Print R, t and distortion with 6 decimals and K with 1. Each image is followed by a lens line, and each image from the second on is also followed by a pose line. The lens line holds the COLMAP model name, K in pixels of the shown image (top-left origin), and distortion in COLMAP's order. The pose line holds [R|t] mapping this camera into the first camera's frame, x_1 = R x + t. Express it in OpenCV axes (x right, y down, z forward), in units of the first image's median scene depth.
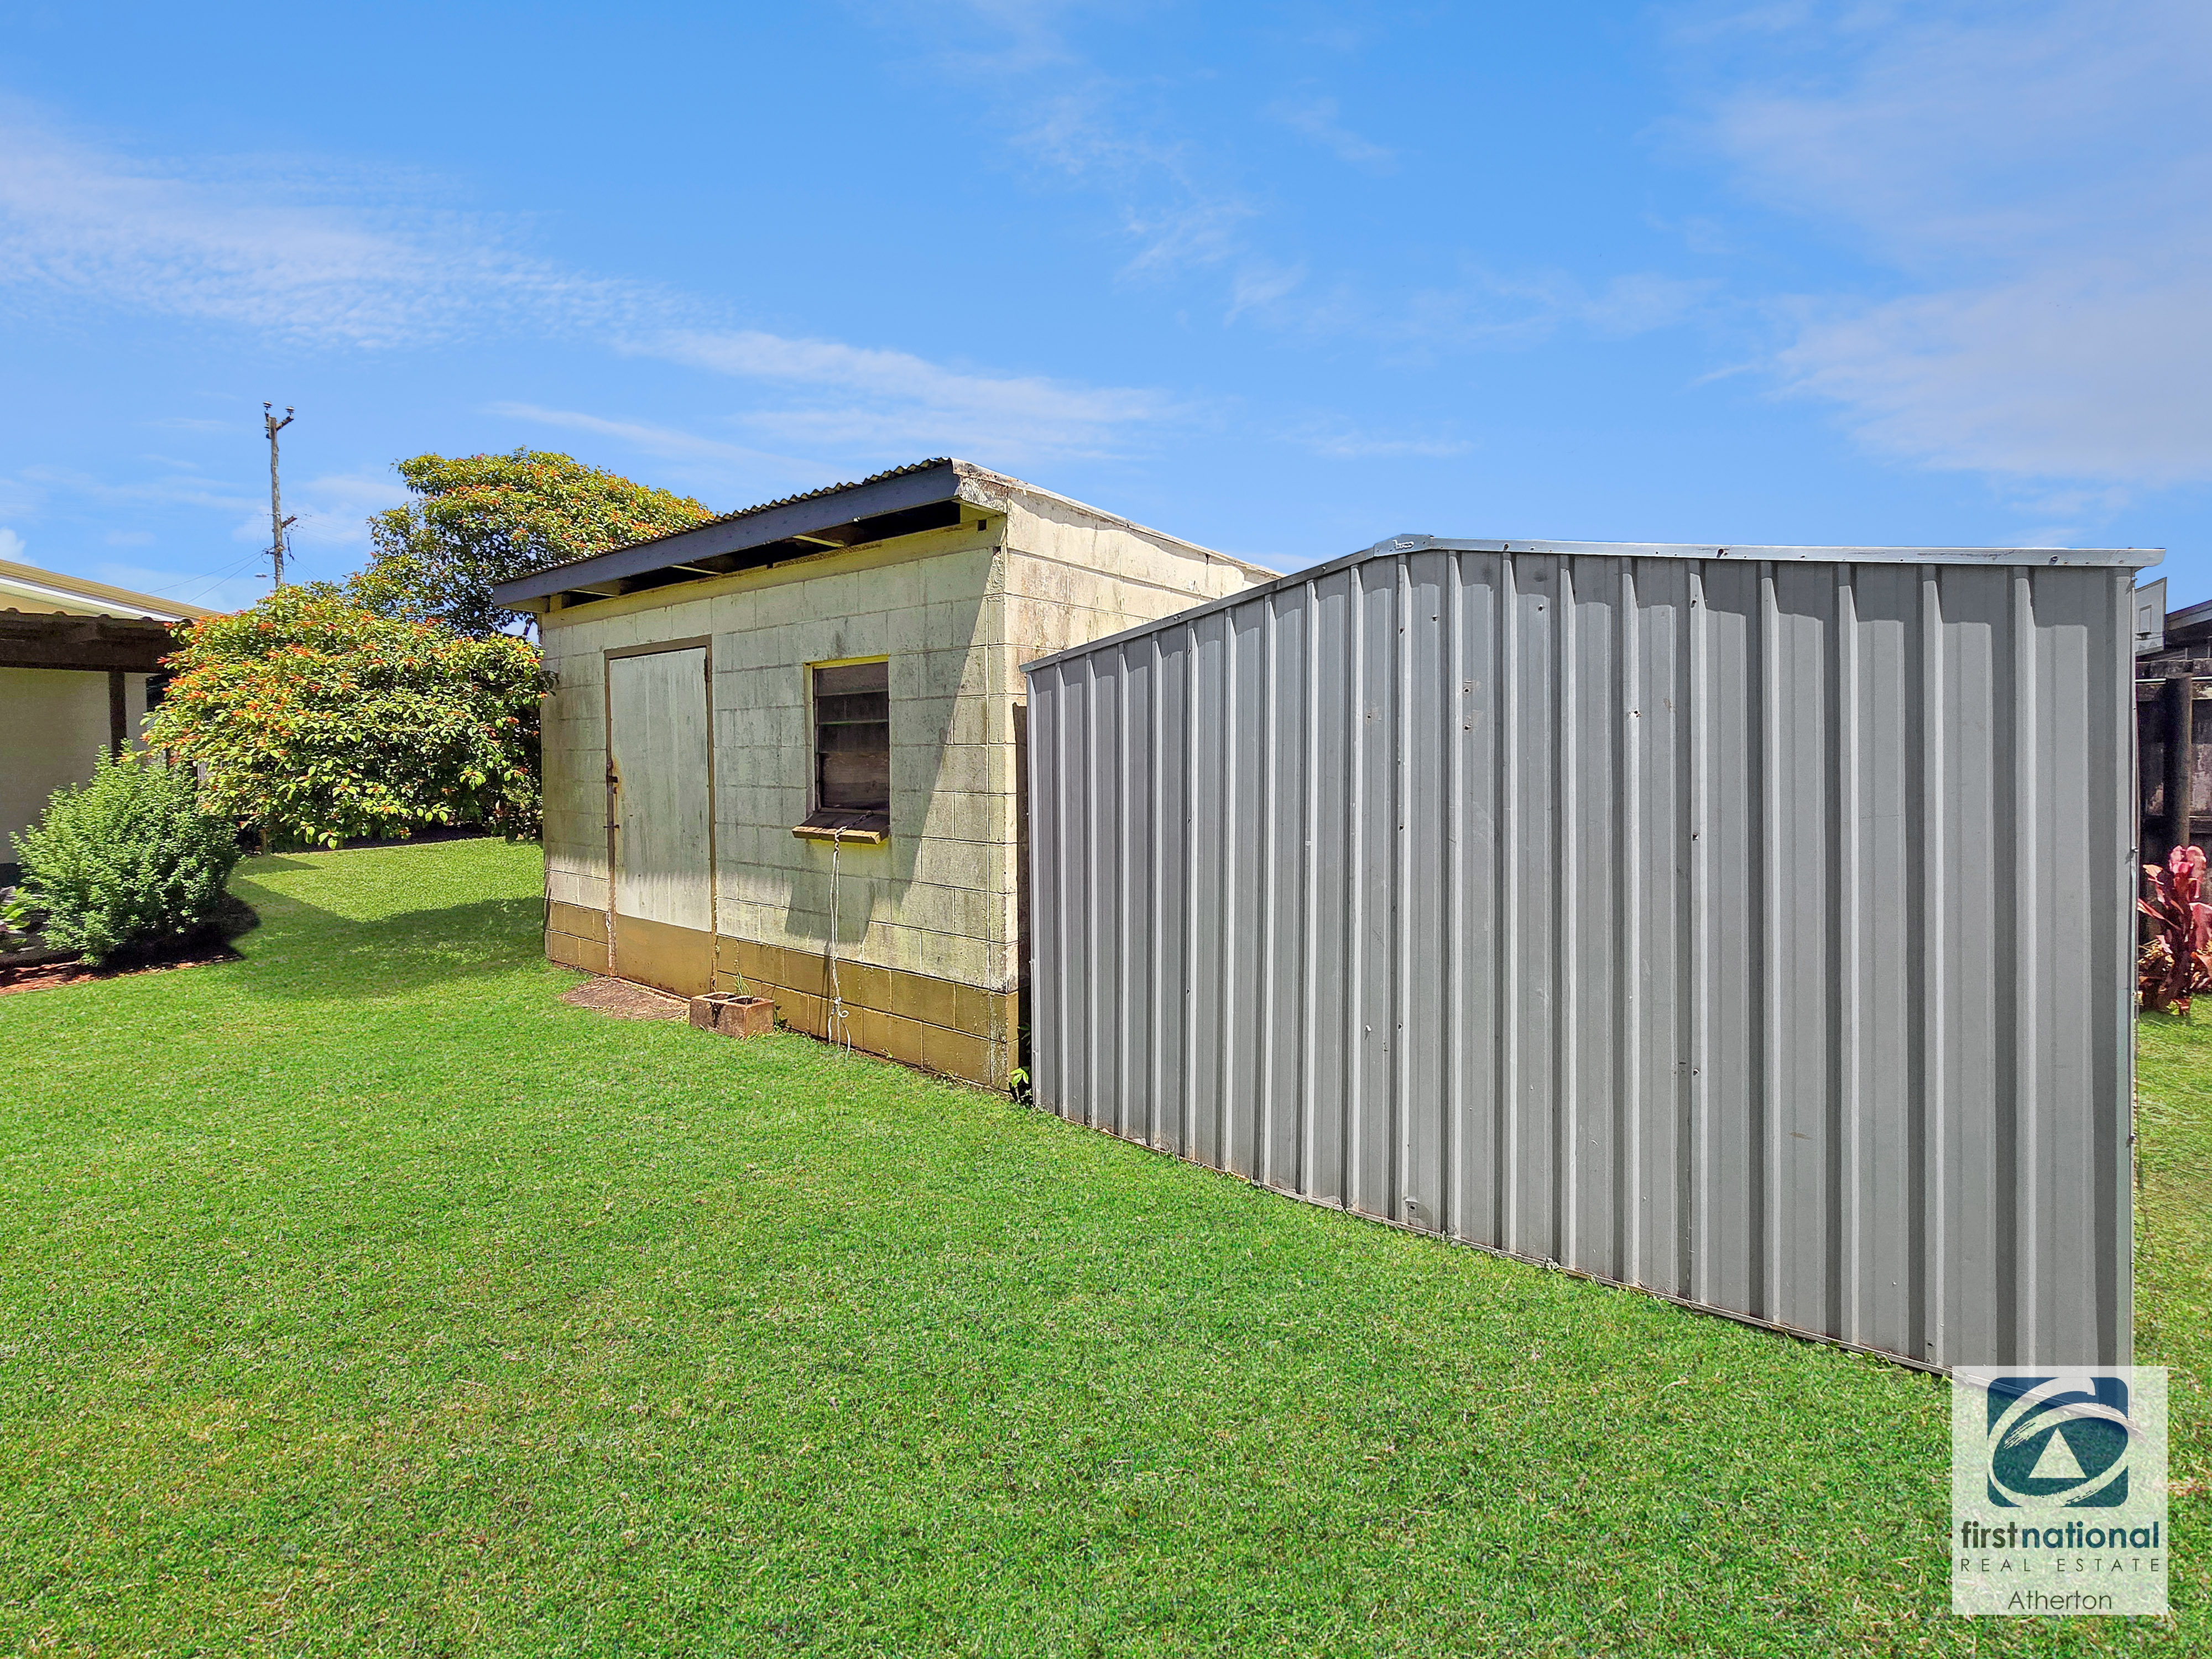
lens RADIAL K [[892.6, 0, 1117.3], [0, 892.6, 818.9], [0, 0, 1]] dist [0.000221, -0.000033]
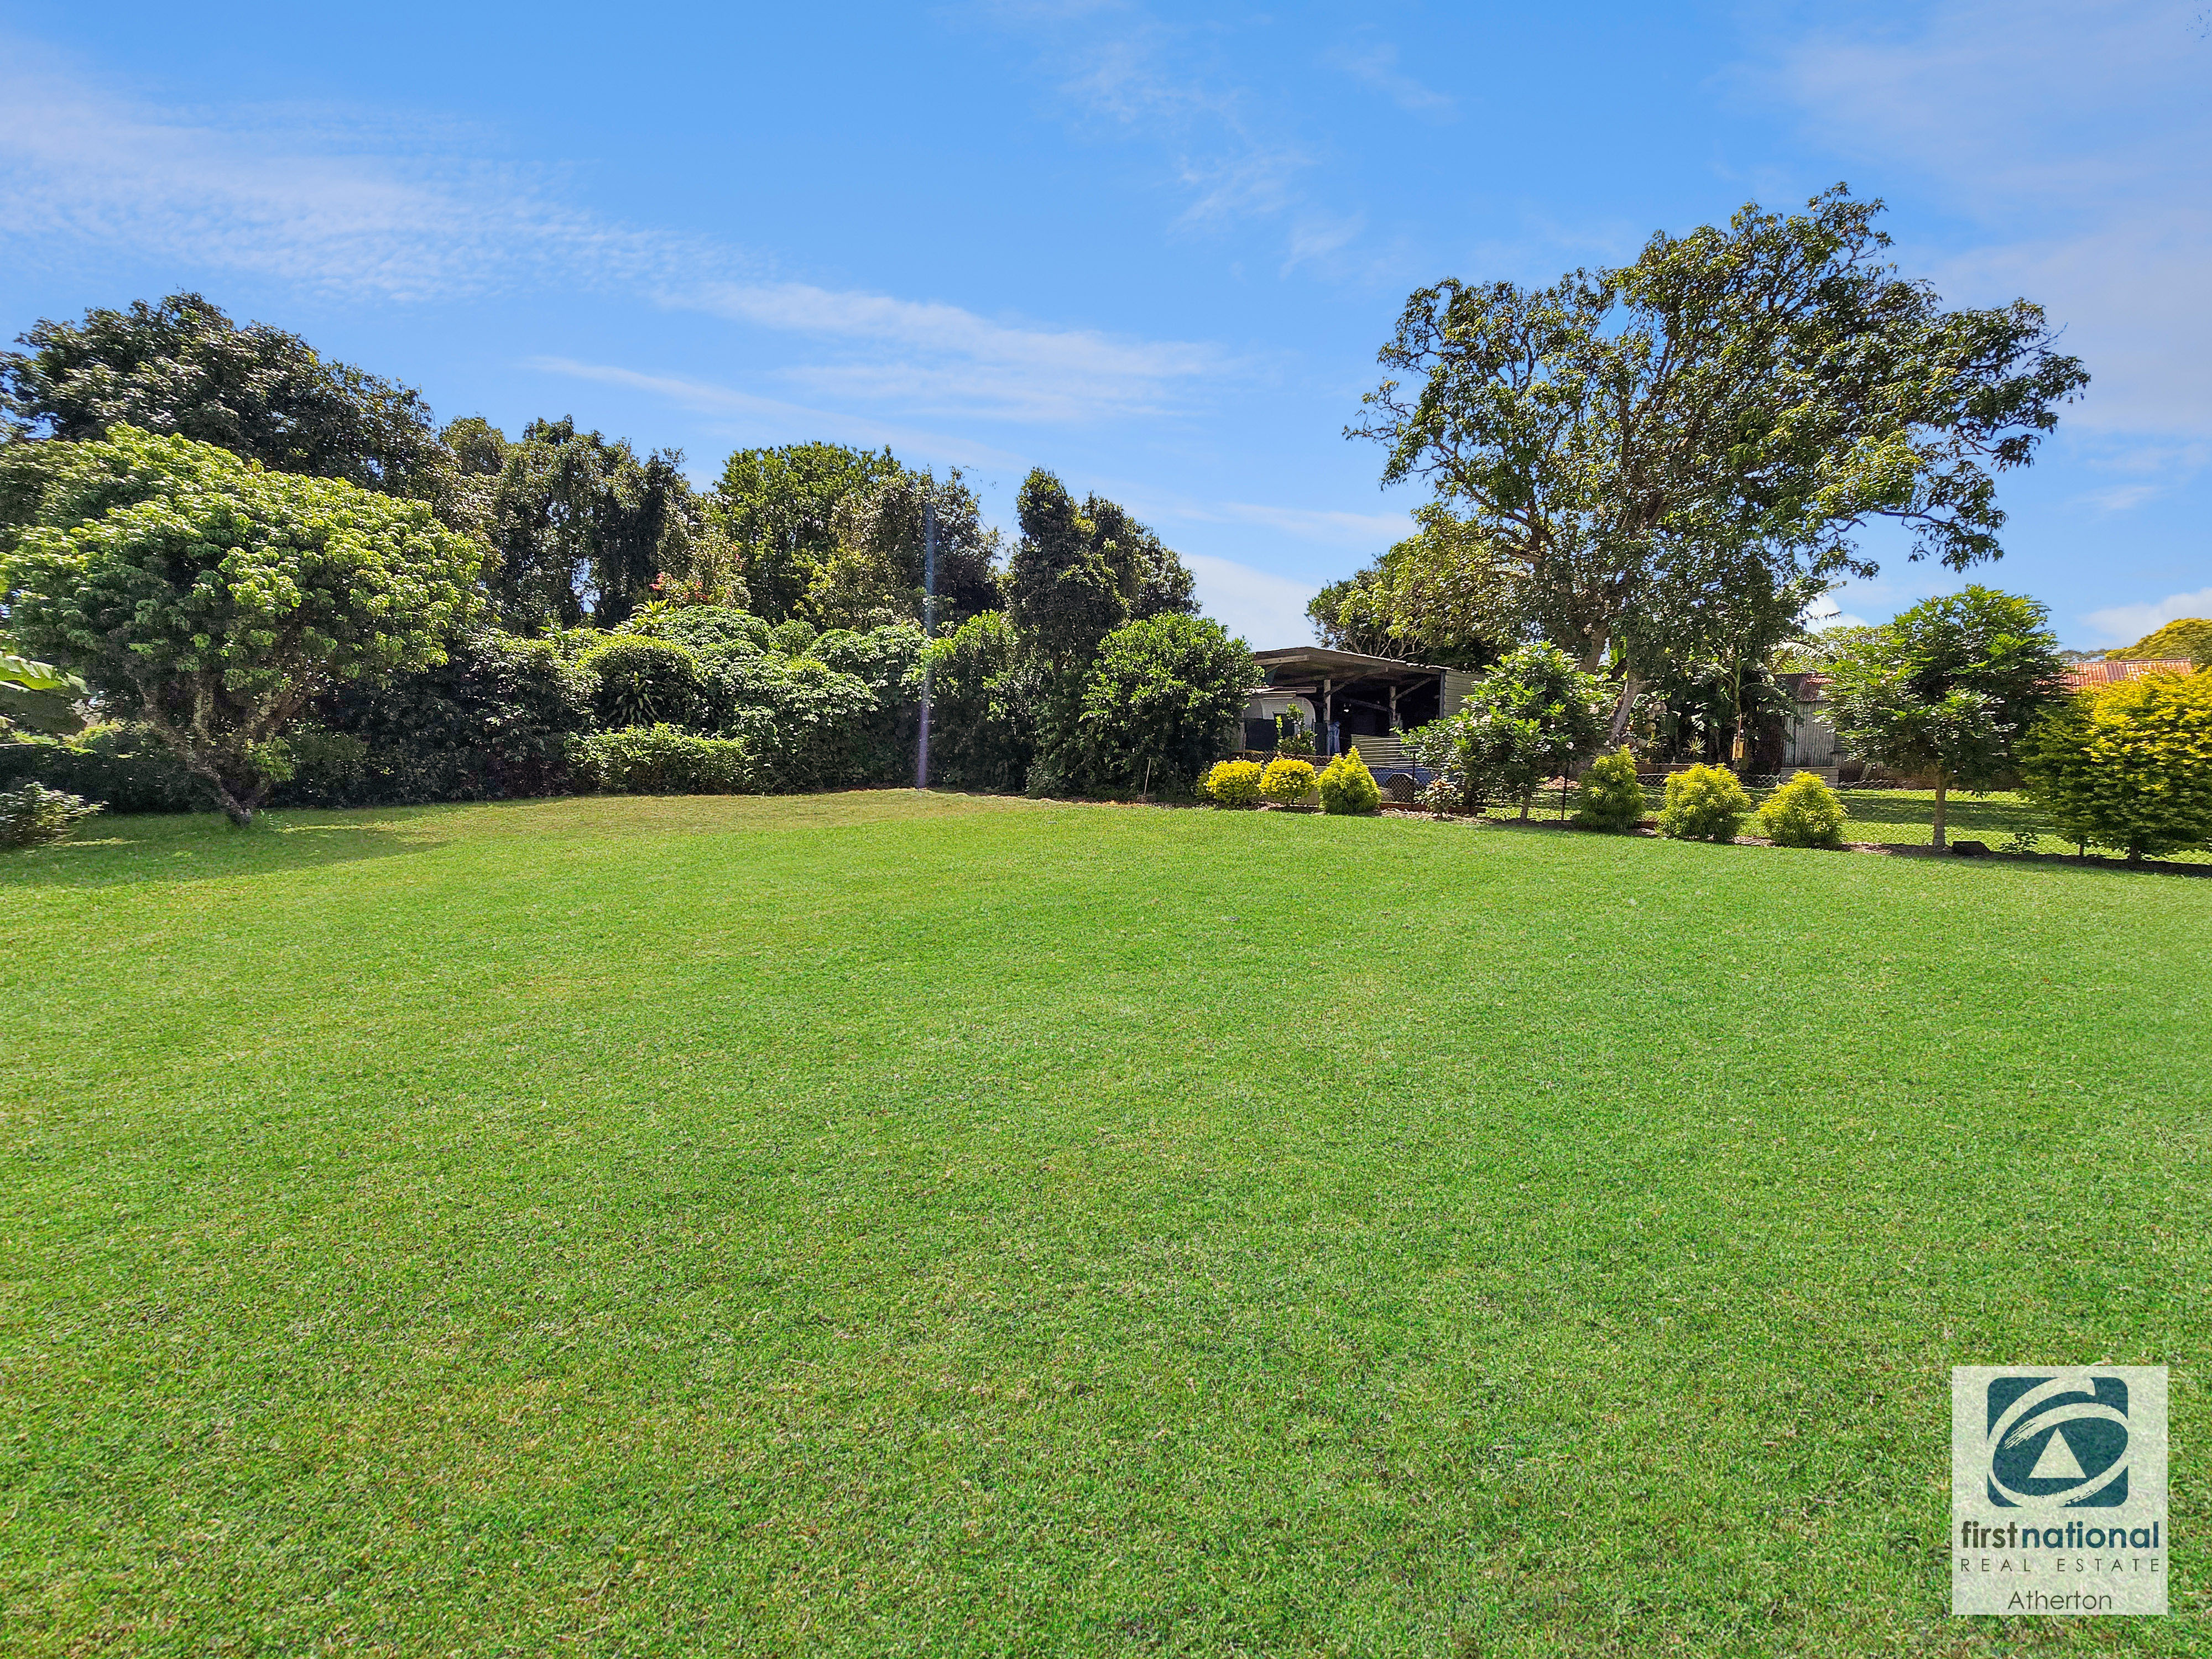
lens RADIAL K [[892.6, 0, 1018.6], [0, 892.6, 797.4], [0, 0, 1]] dist [0.000221, -0.000033]
pose [[1.000000, 0.000125, 0.000335, -0.497120], [-0.000125, 0.999999, 0.001448, 0.041092], [-0.000335, -0.001448, 0.999999, 0.070120]]
